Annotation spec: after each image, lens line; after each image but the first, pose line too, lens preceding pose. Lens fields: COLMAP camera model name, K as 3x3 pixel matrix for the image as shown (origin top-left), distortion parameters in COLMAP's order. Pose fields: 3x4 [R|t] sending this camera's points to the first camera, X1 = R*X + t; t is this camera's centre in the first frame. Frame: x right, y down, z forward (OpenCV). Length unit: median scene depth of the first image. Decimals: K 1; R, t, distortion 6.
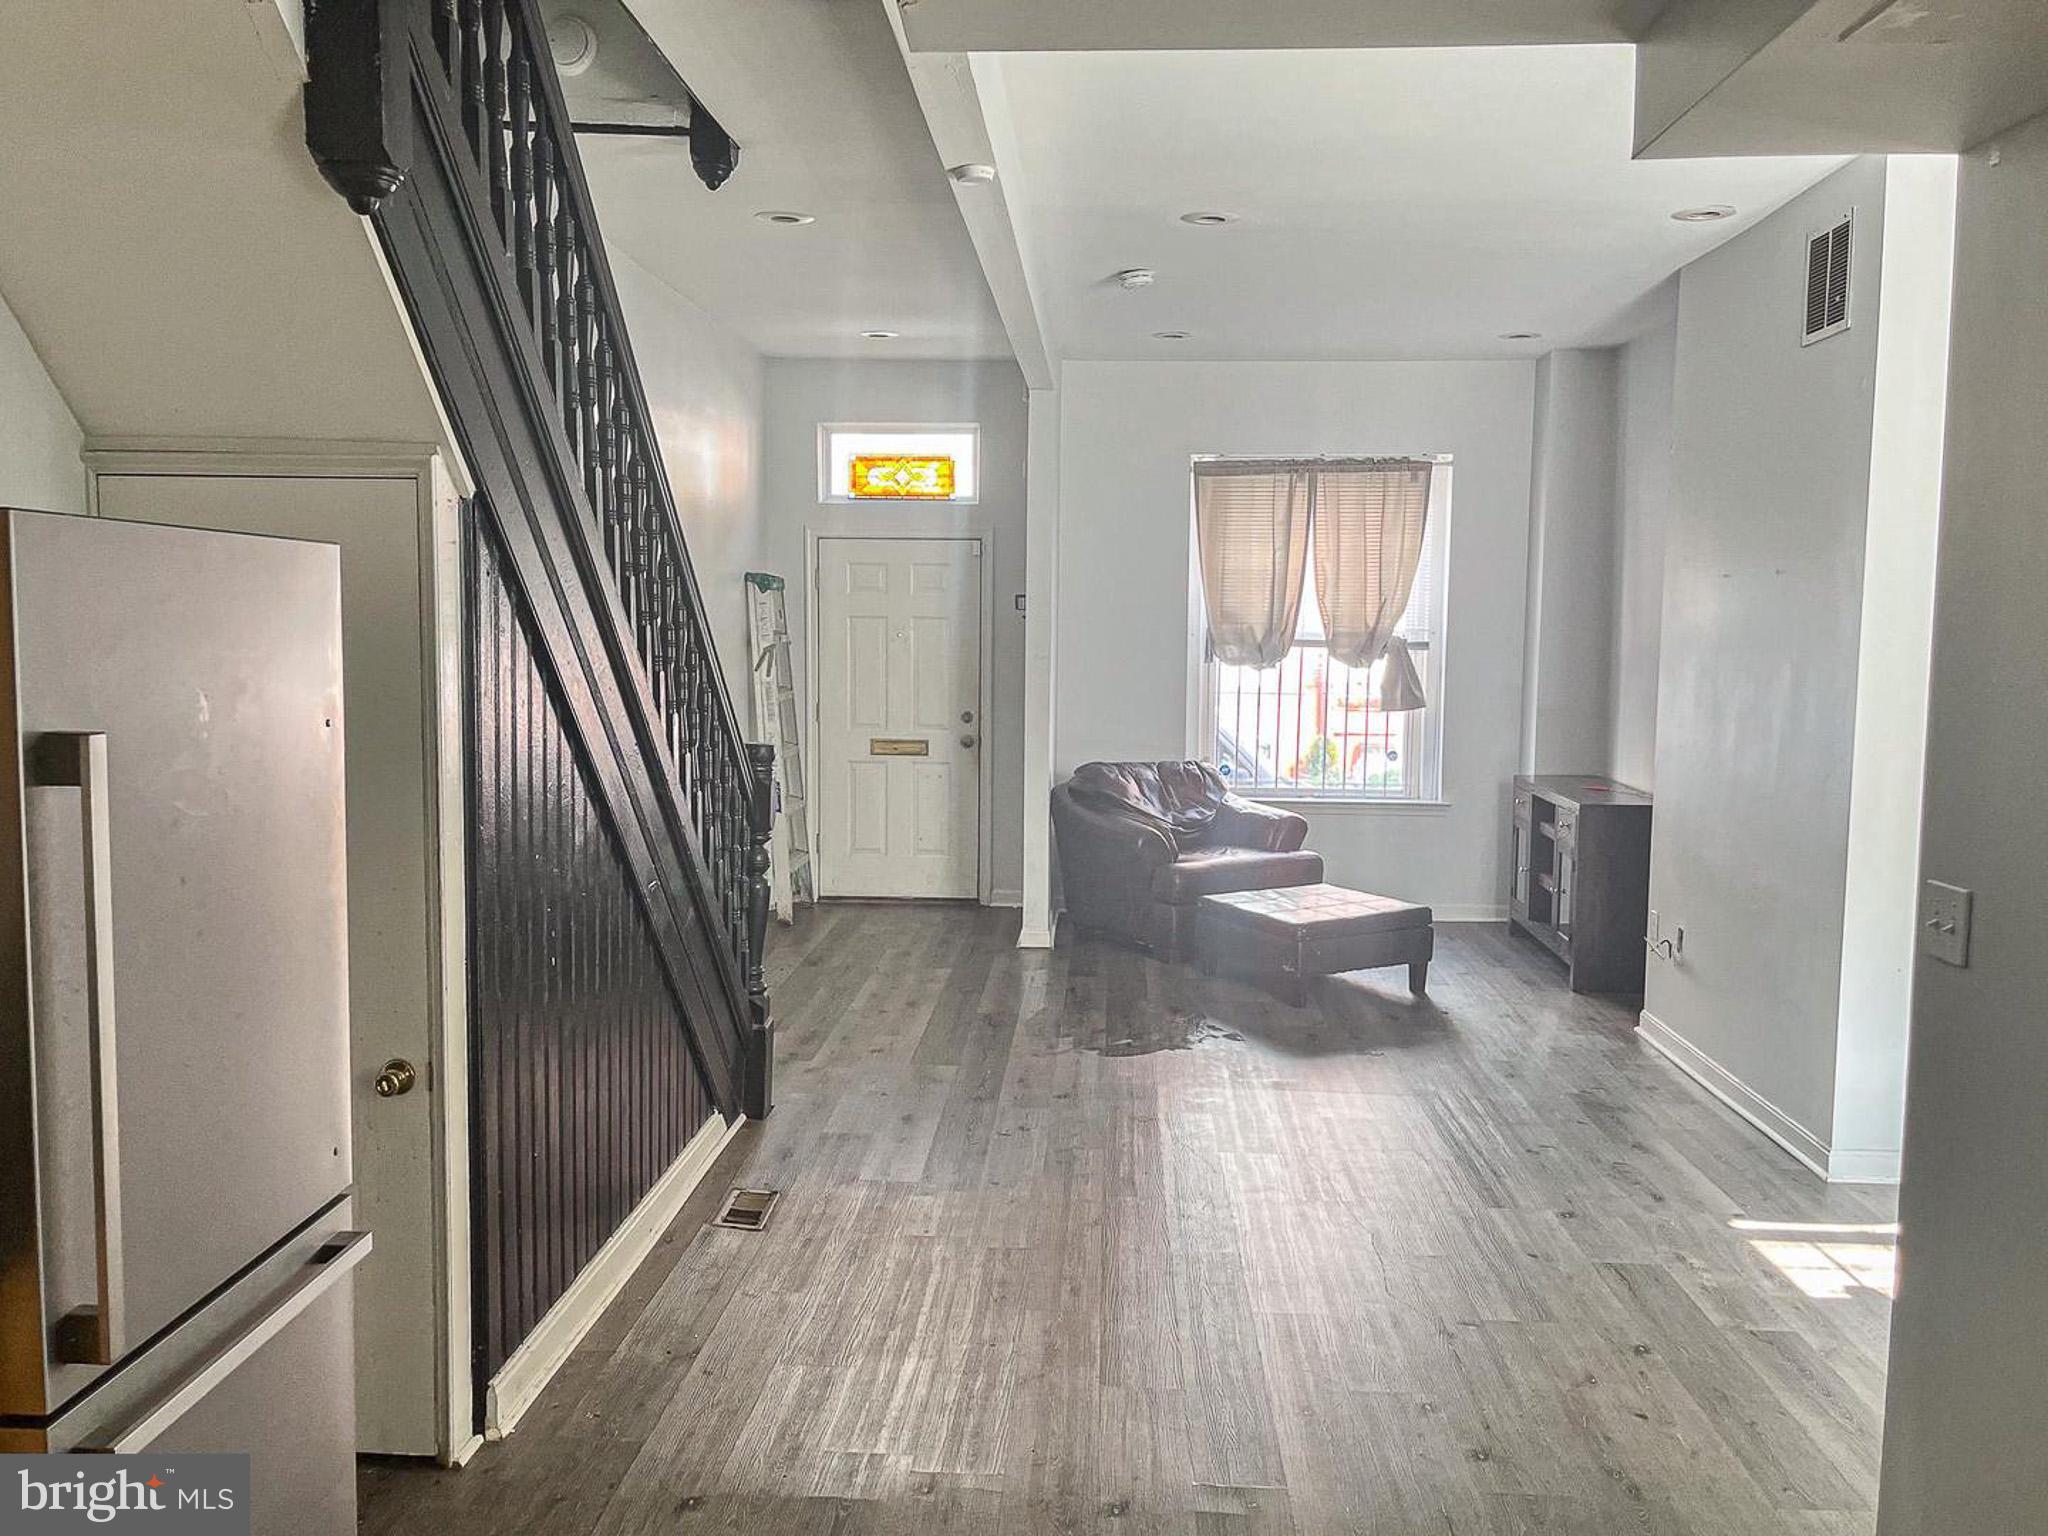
lens RADIAL K [[1679.9, 0, 1019.7], [0, 1679.9, 778.9], [0, 0, 1]] dist [0.051172, -0.057491]
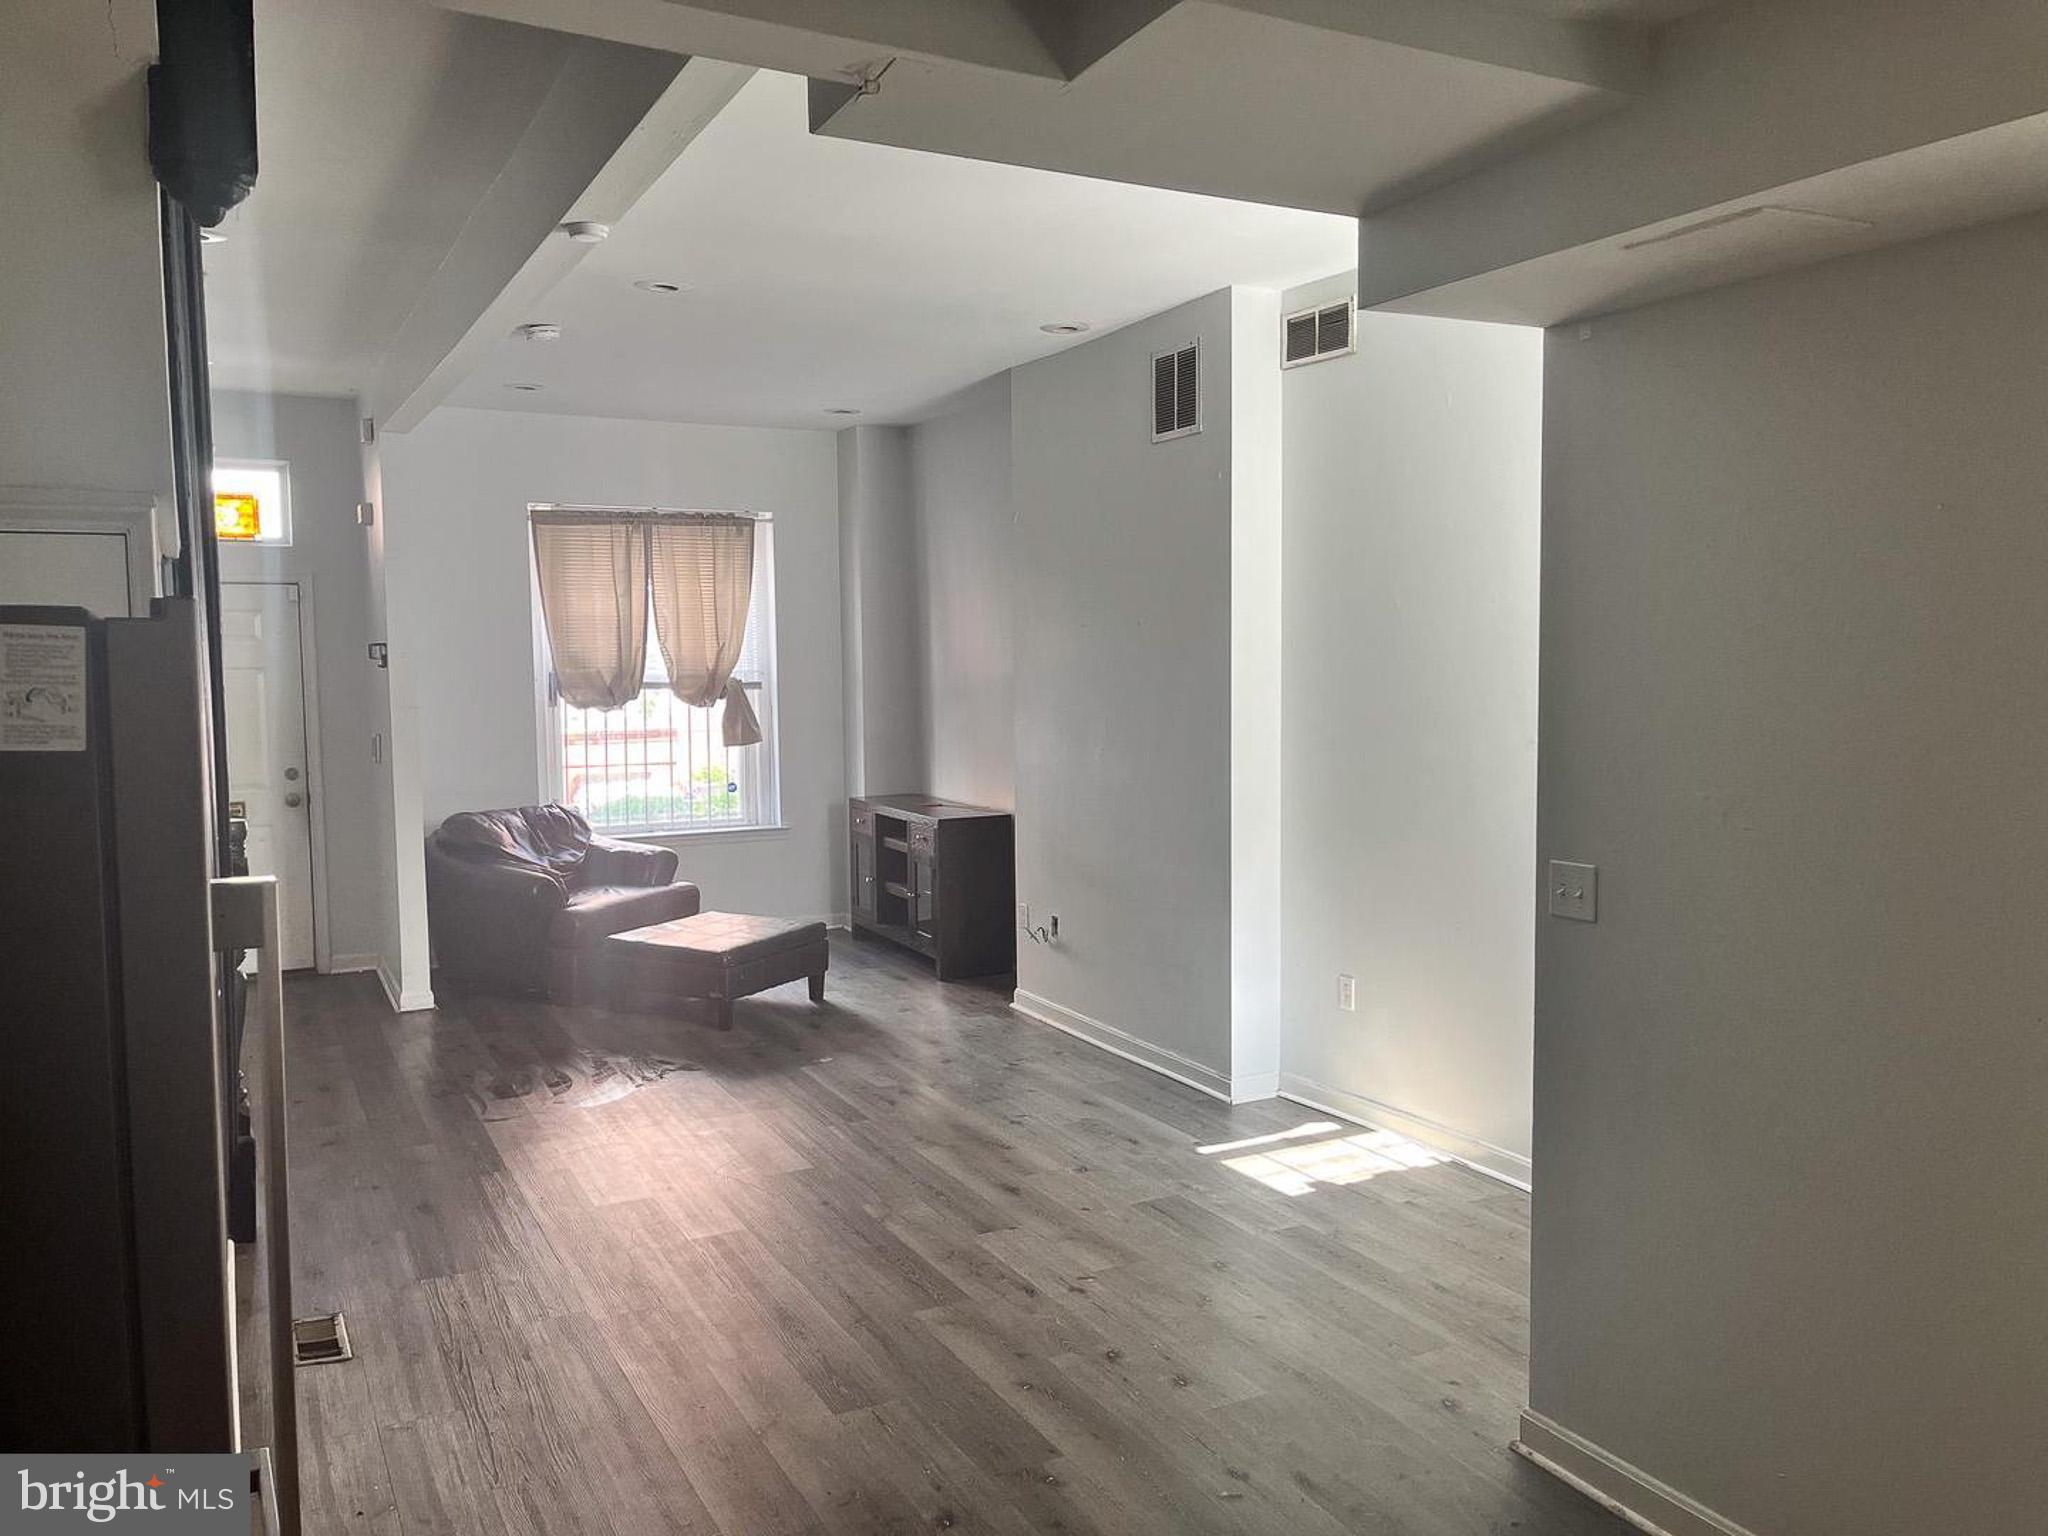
lens RADIAL K [[1563.8, 0, 1023.6], [0, 1563.8, 766.0], [0, 0, 1]] dist [0.072291, -0.008120]
pose [[0.859034, -0.055617, 0.508888, -0.143331], [0.066553, 0.997777, -0.003298, -0.012387], [-0.507573, 0.036701, 0.860826, 0.038003]]
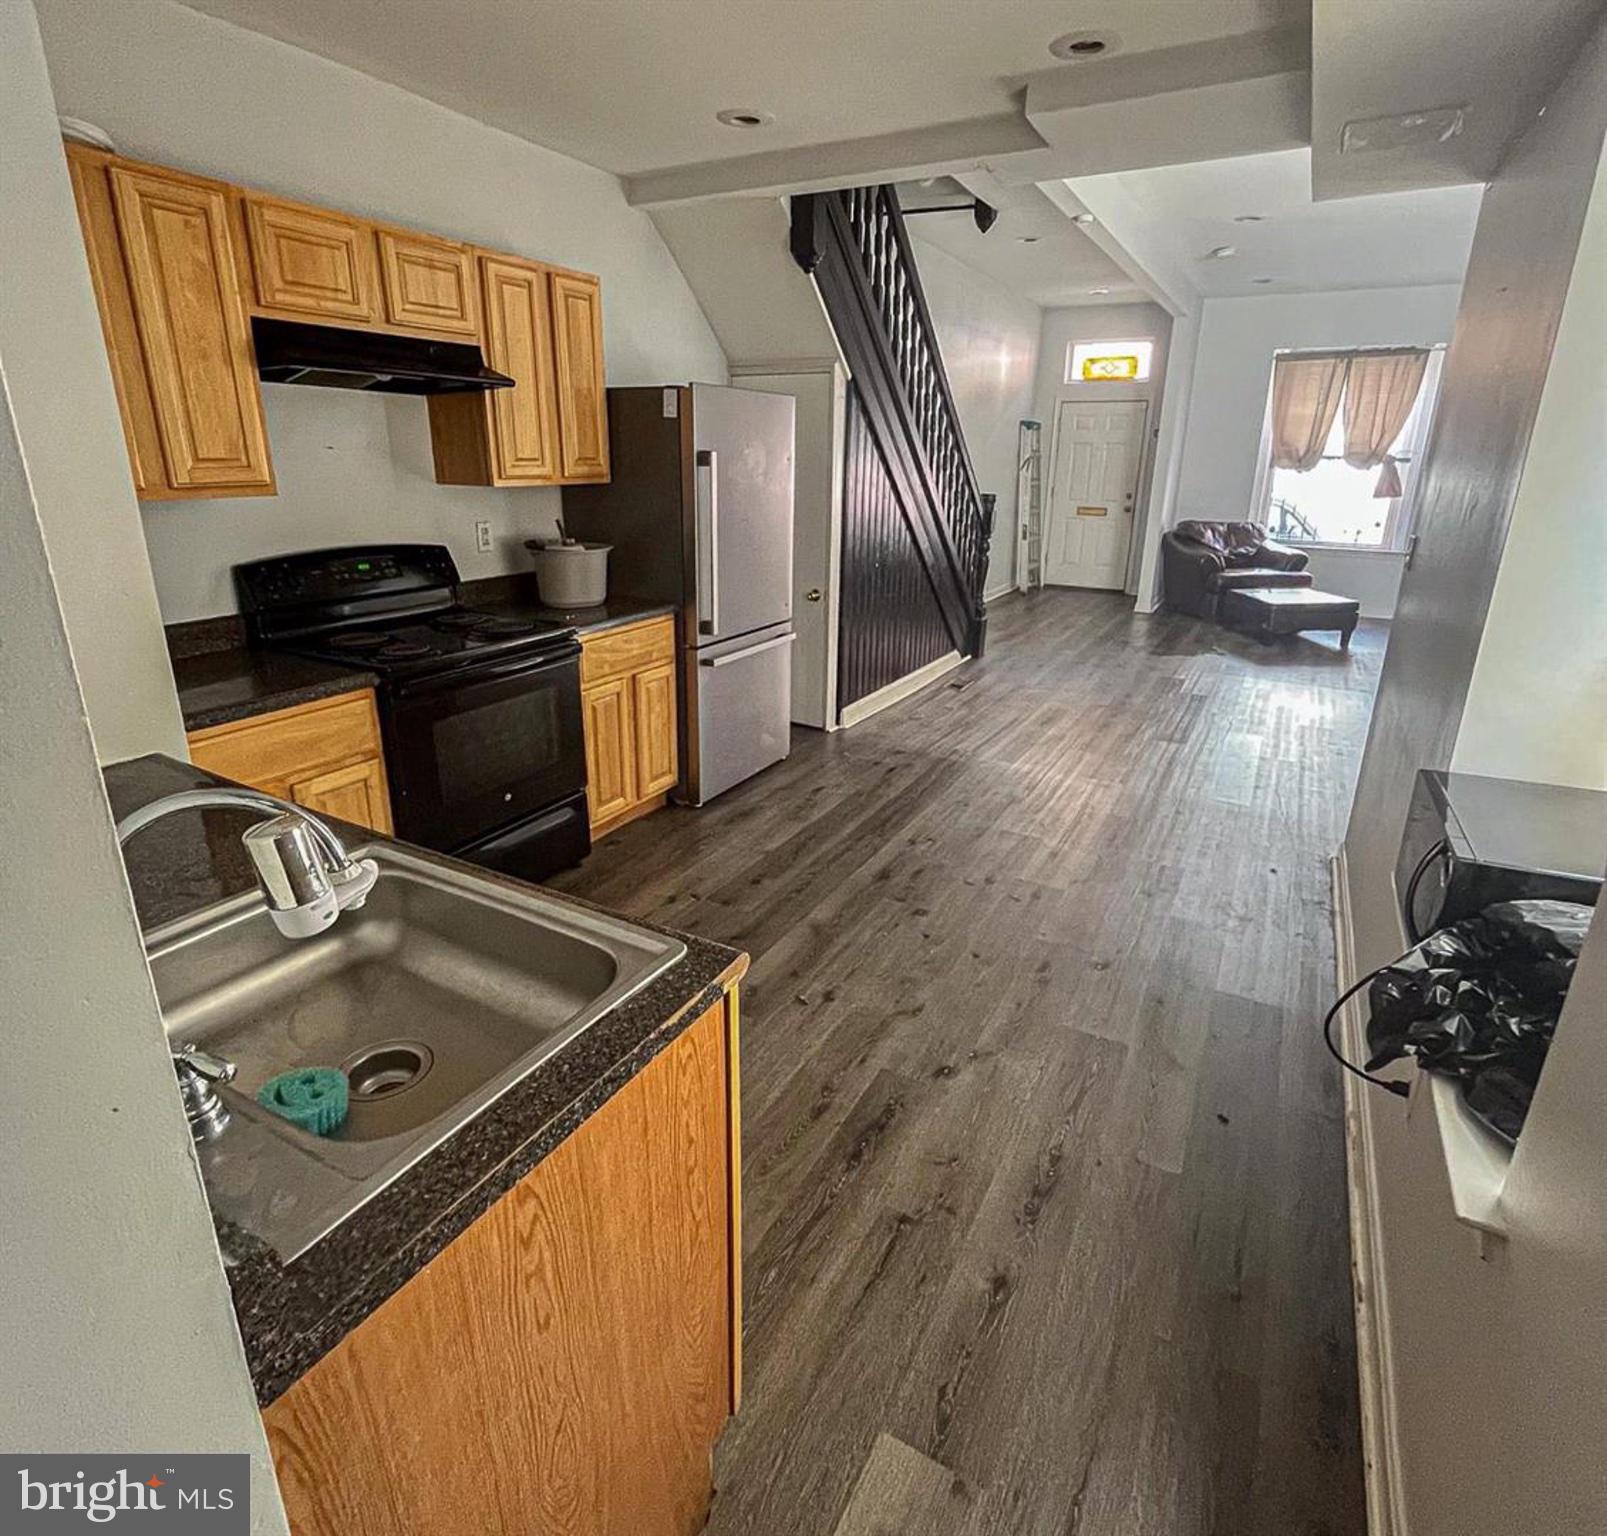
lens RADIAL K [[878.4, 0, 805.1], [0, 878.4, 728.8], [0, 0, 1]] dist [-0.002780, -0.002112]
pose [[0.899479, 0.132772, -0.416304, 0.100449], [-0.045896, 0.976156, 0.212162, 0.031187], [0.434547, -0.171729, 0.884126, -0.135467]]
